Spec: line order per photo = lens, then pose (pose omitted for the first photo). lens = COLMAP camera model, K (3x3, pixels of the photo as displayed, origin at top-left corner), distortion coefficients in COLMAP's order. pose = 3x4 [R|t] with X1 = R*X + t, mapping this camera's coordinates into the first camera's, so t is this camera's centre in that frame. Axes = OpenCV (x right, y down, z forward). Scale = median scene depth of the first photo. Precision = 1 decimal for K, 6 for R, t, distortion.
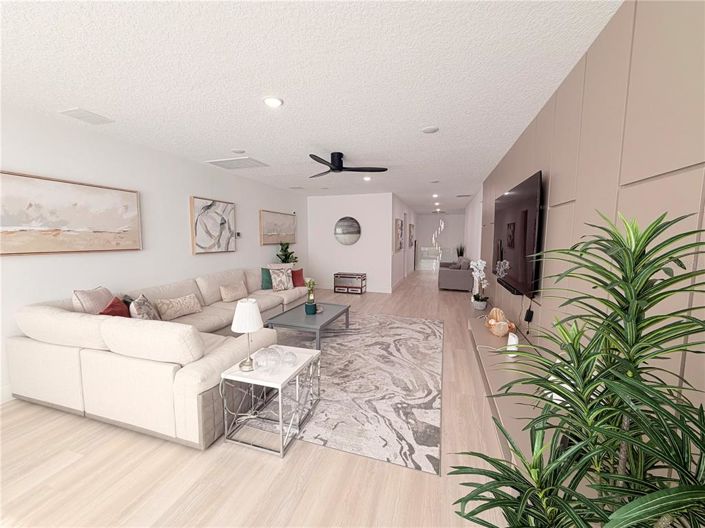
lens RADIAL K [[280.6, 0, 352.7], [0, 280.6, 265.5], [0, 0, 1]] dist [-0.001366, 0.000126]
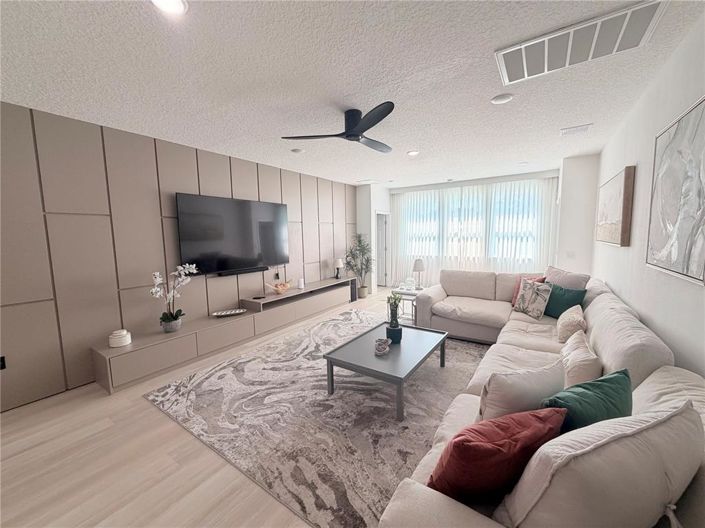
lens RADIAL K [[280.6, 0, 351.5], [0, 280.6, 262.6], [0, 0, 1]] dist [-0.001366, 0.000126]
pose [[-0.959490, -0.014386, 0.281376, -0.265407], [0.042898, 0.979592, 0.196365, -0.180386], [-0.278458, 0.200481, -0.939291, 1.809570]]
